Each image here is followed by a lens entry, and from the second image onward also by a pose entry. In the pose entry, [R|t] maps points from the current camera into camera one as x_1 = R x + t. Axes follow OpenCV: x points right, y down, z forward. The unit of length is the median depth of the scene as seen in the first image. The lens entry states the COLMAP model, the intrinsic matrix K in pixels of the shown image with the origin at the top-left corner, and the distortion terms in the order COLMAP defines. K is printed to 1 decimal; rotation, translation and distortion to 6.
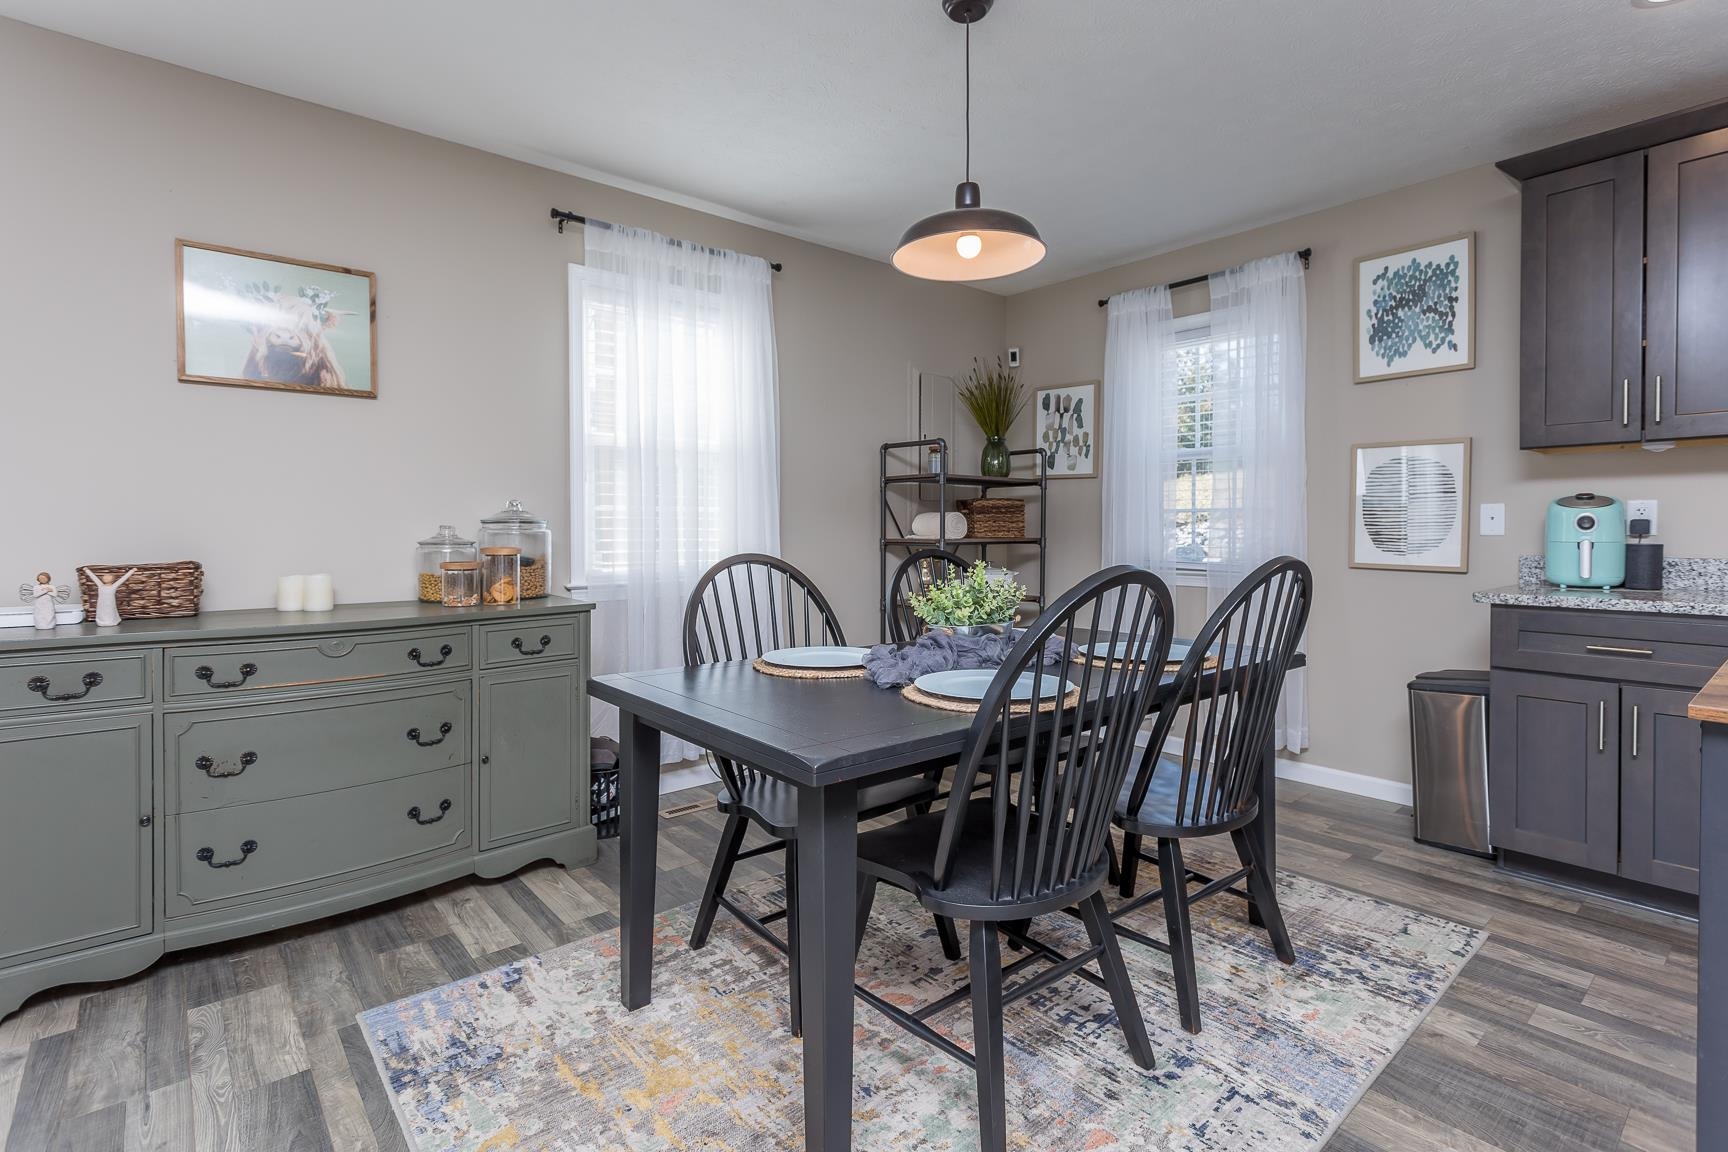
lens RADIAL K [[827.0, 0, 855.7], [0, 827.0, 542.4], [0, 0, 1]] dist [0.002201, -0.000029]
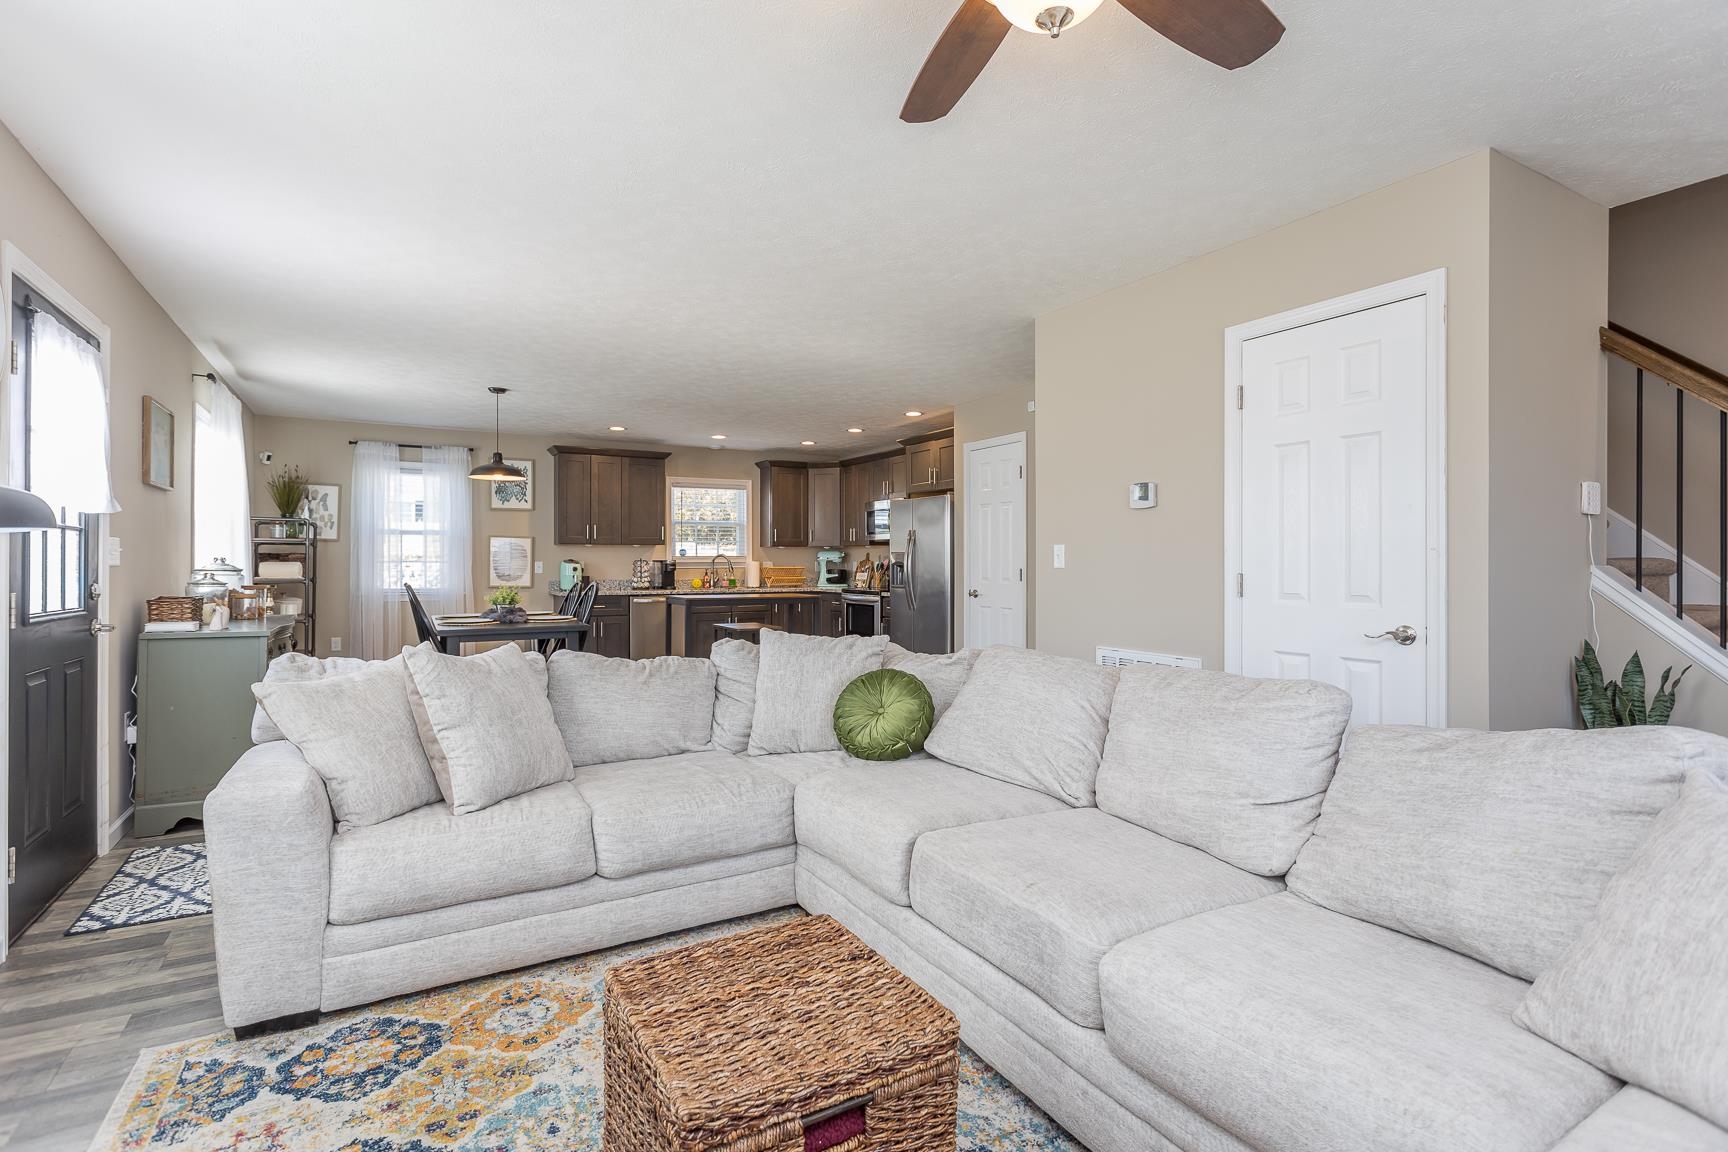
lens RADIAL K [[827.0, 0, 854.3], [0, 827.0, 567.0], [0, 0, 1]] dist [0.002201, -0.000029]
pose [[0.188558, -0.003222, 0.982057, -1.963905], [0.015632, 0.999878, 0.000279, -0.014706], [-0.981938, 0.015299, 0.188585, -0.606915]]
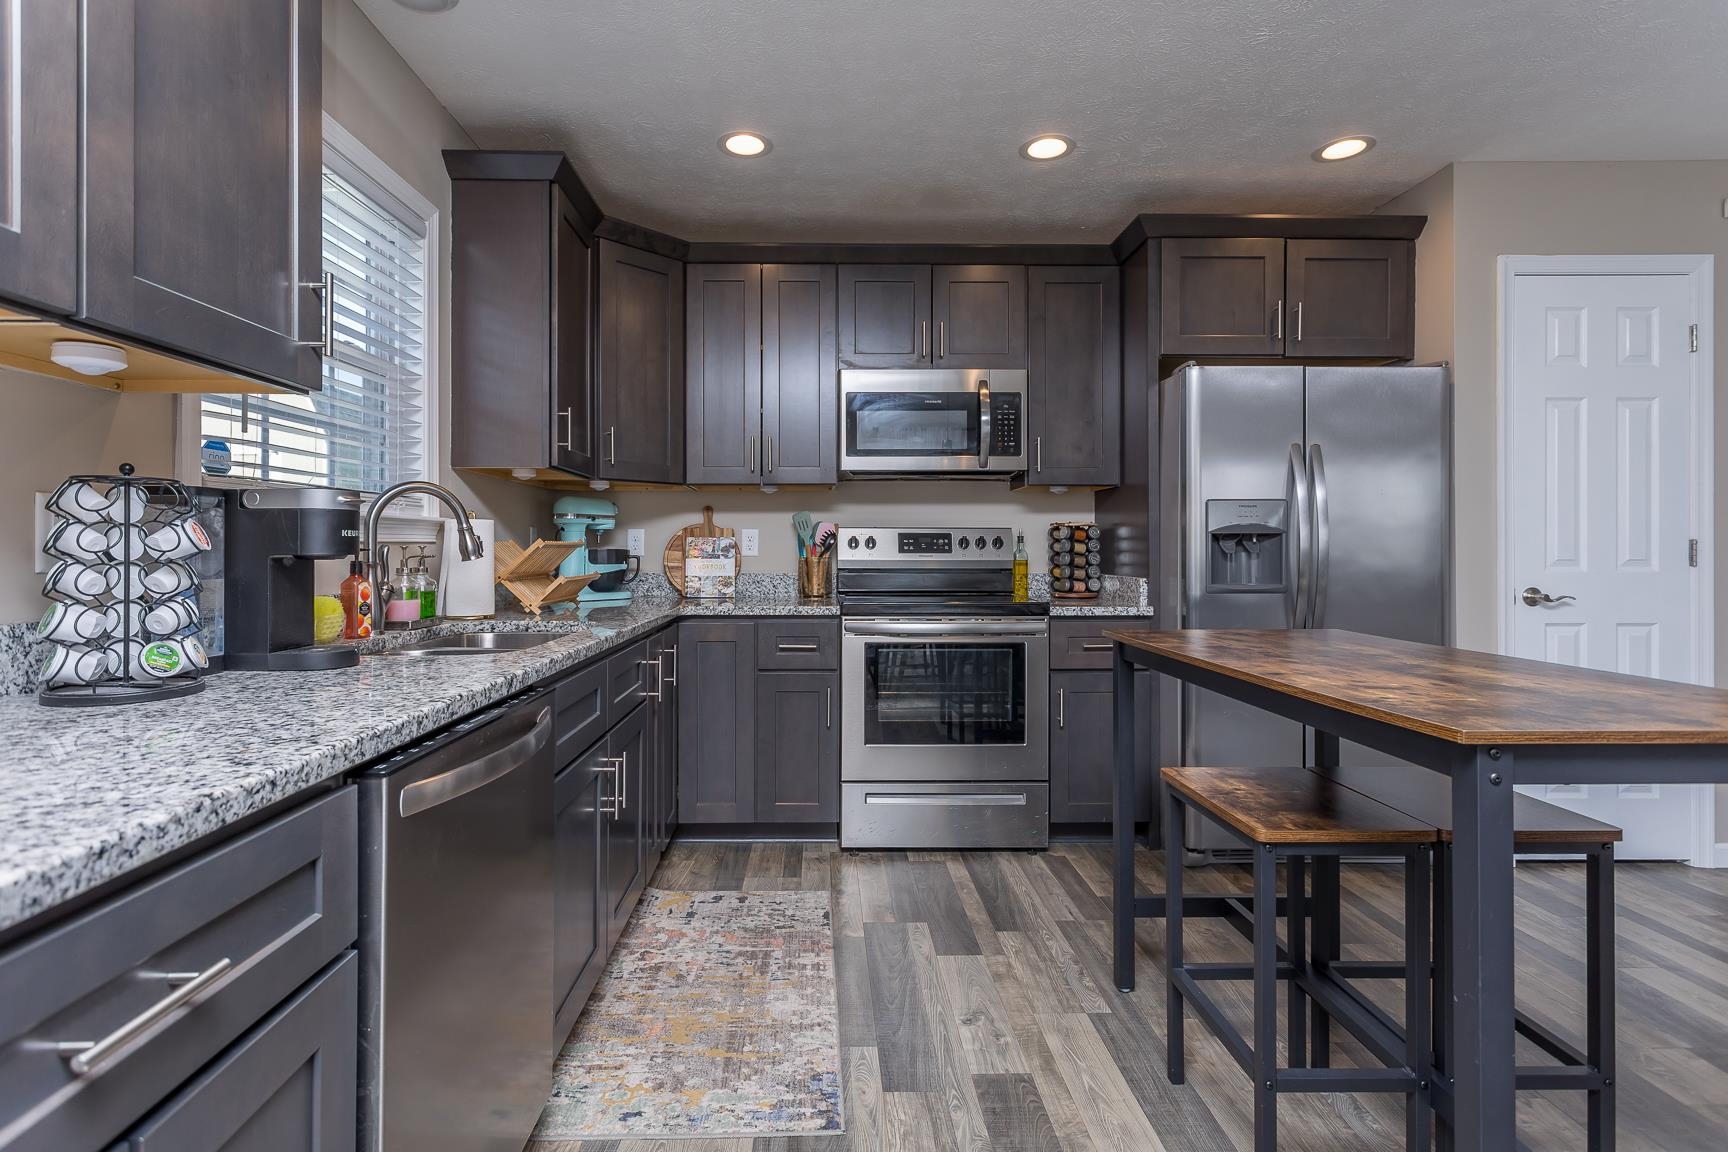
lens RADIAL K [[827.0, 0, 853.4], [0, 827.0, 549.4], [0, 0, 1]] dist [0.002201, -0.000029]
pose [[-0.772892, 0.003067, 0.634530, 0.489801], [0.014034, 0.999826, 0.012261, -0.017151], [-0.634383, 0.018381, -0.772801, 0.911236]]
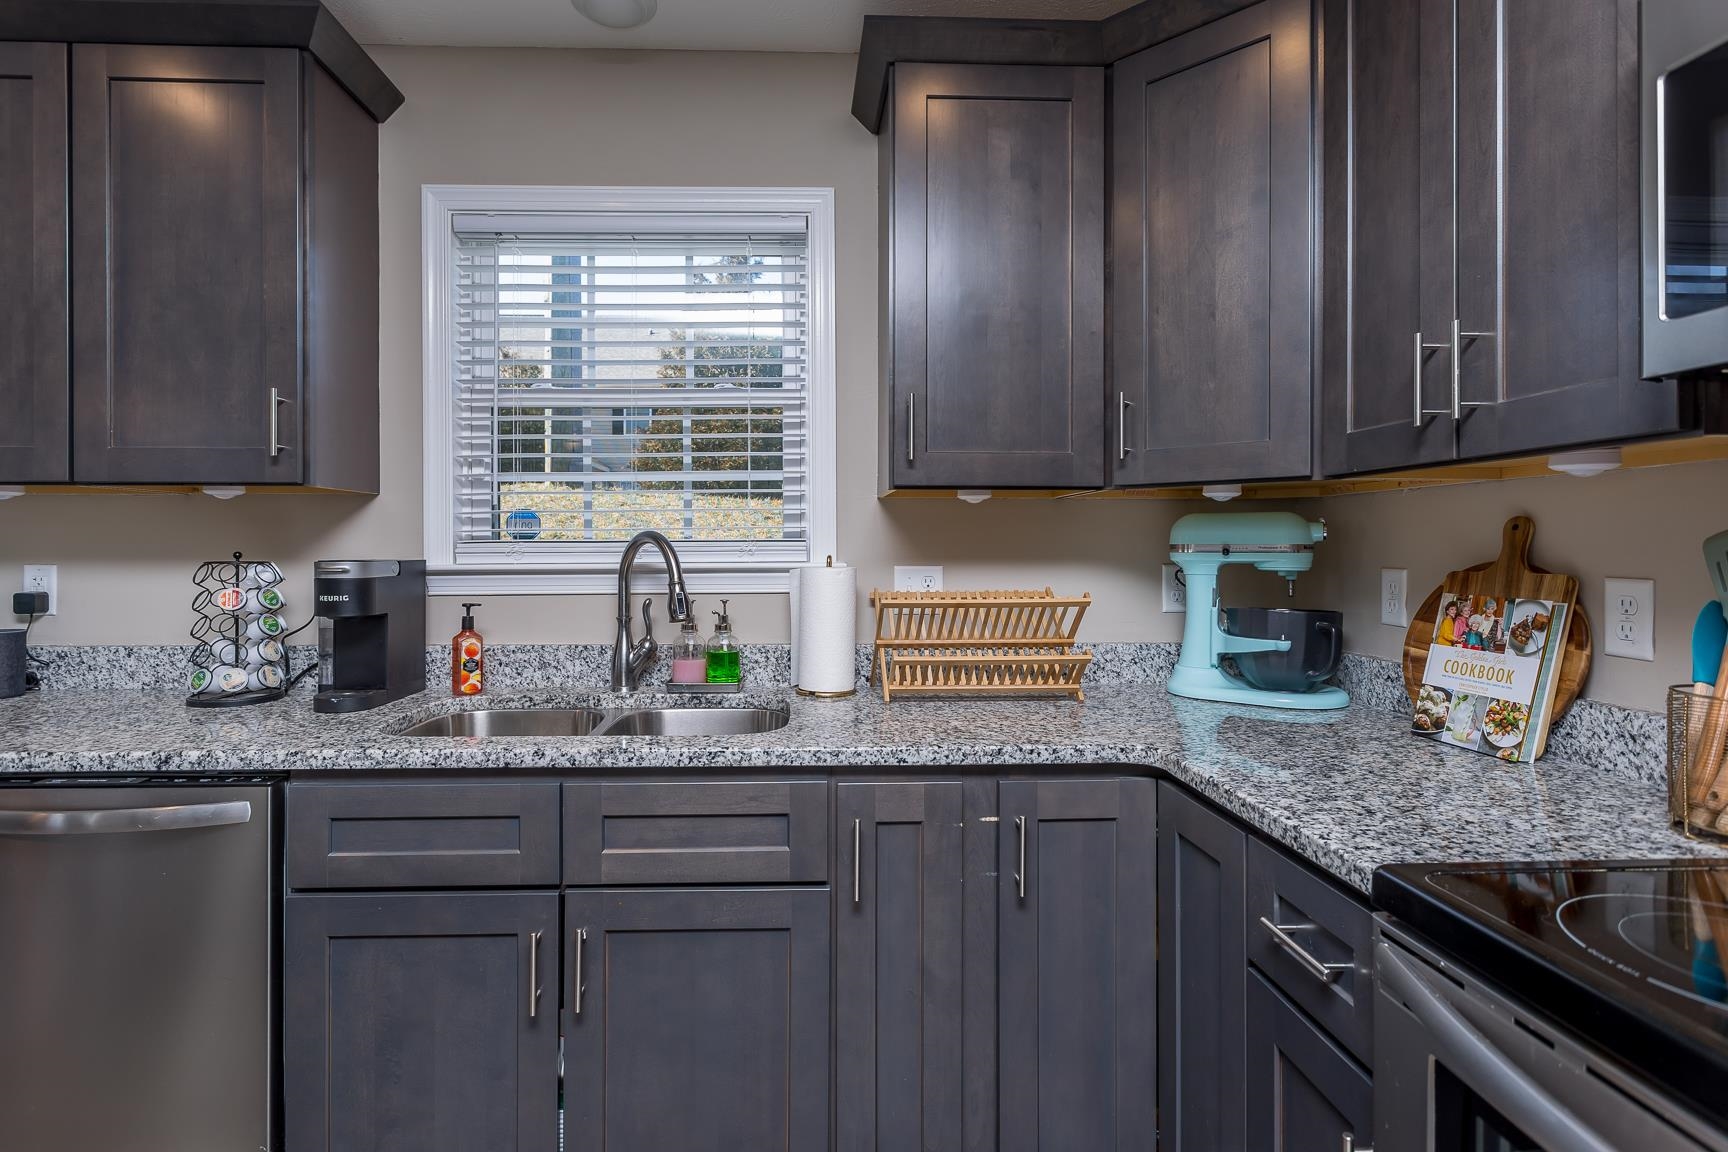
lens RADIAL K [[827.0, 0, 847.0], [0, 827.0, 547.3], [0, 0, 1]] dist [0.002201, -0.000029]
pose [[0.618104, 0.002853, 0.786091, 0.847838], [0.010135, 0.999881, -0.011597, -0.052743], [-0.786031, 0.015135, 0.618002, 0.016676]]
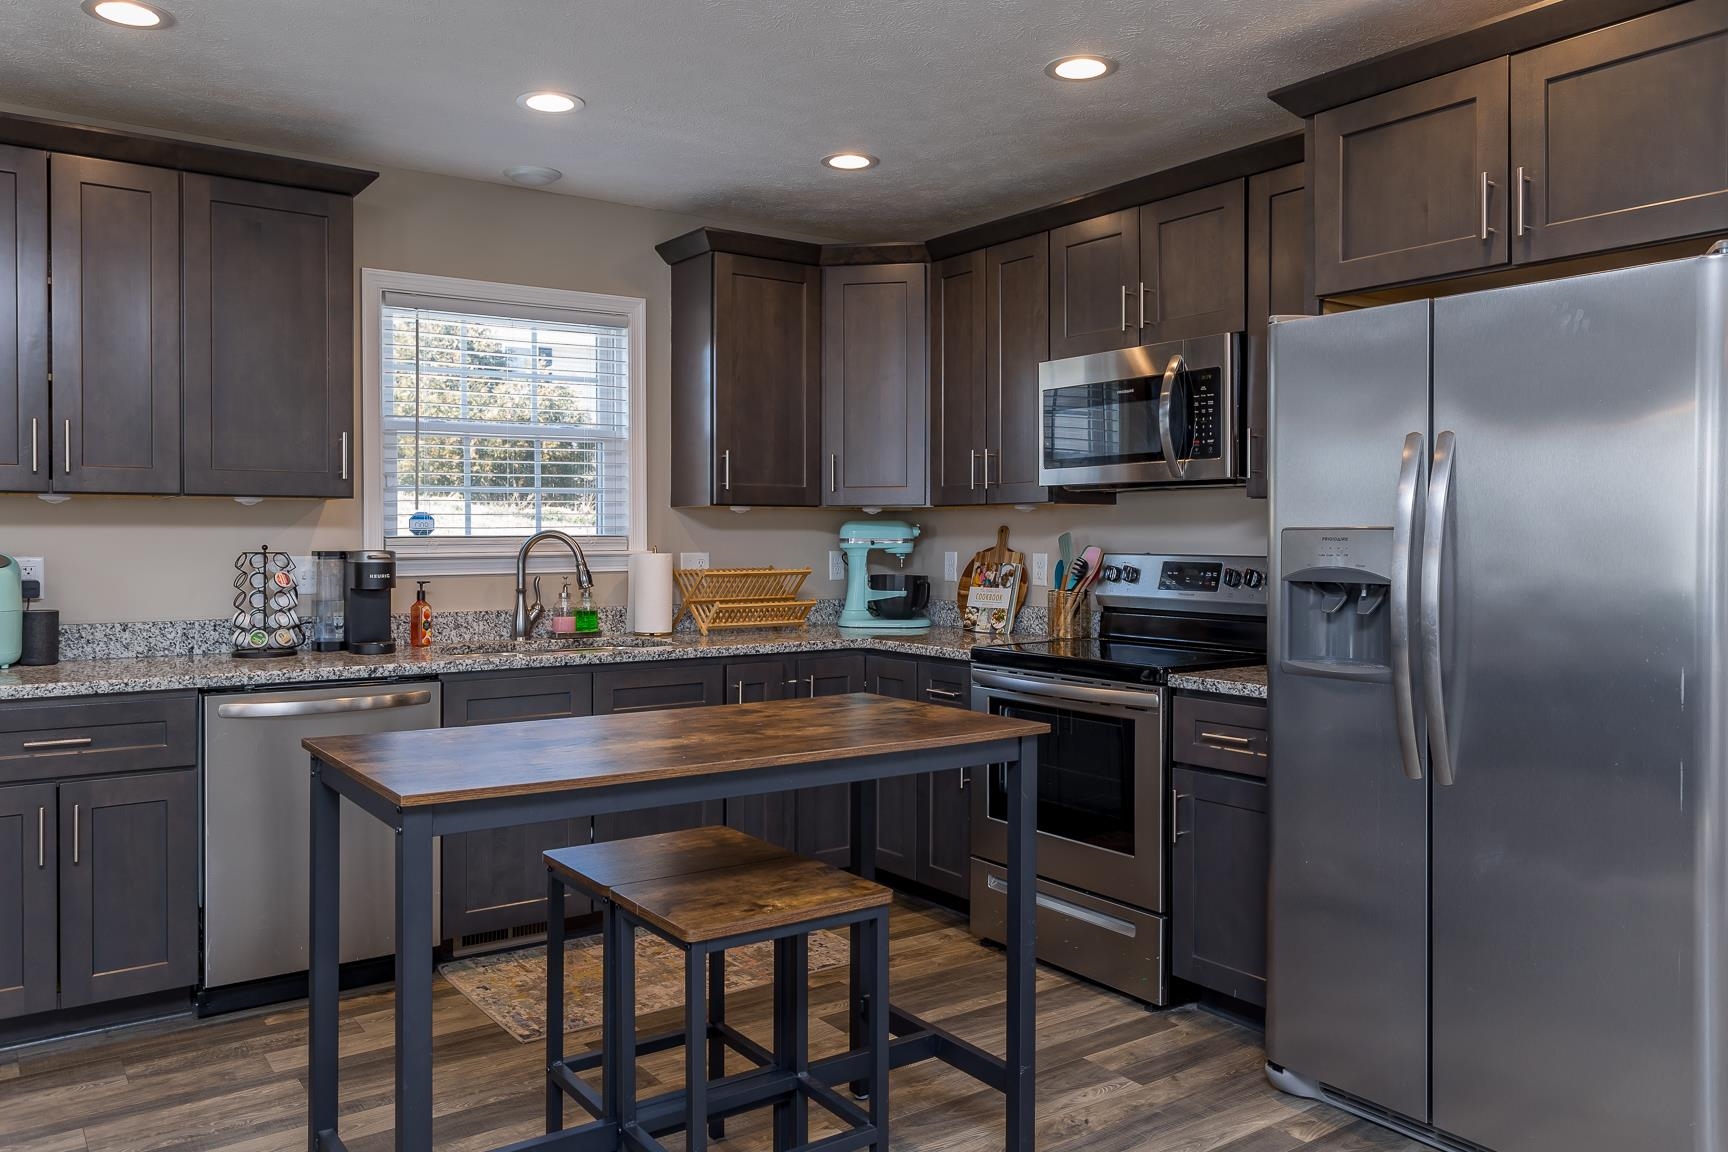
lens RADIAL K [[1278.5, 0, 859.0], [0, 1278.5, 549.9], [0, 0, 1]] dist [-0.002714, 0.009794]
pose [[0.080000, -0.008212, 0.996761, -0.277709], [0.014631, 0.999868, 0.007063, -0.056831], [-0.996687, 0.014019, 0.080110, 0.065064]]
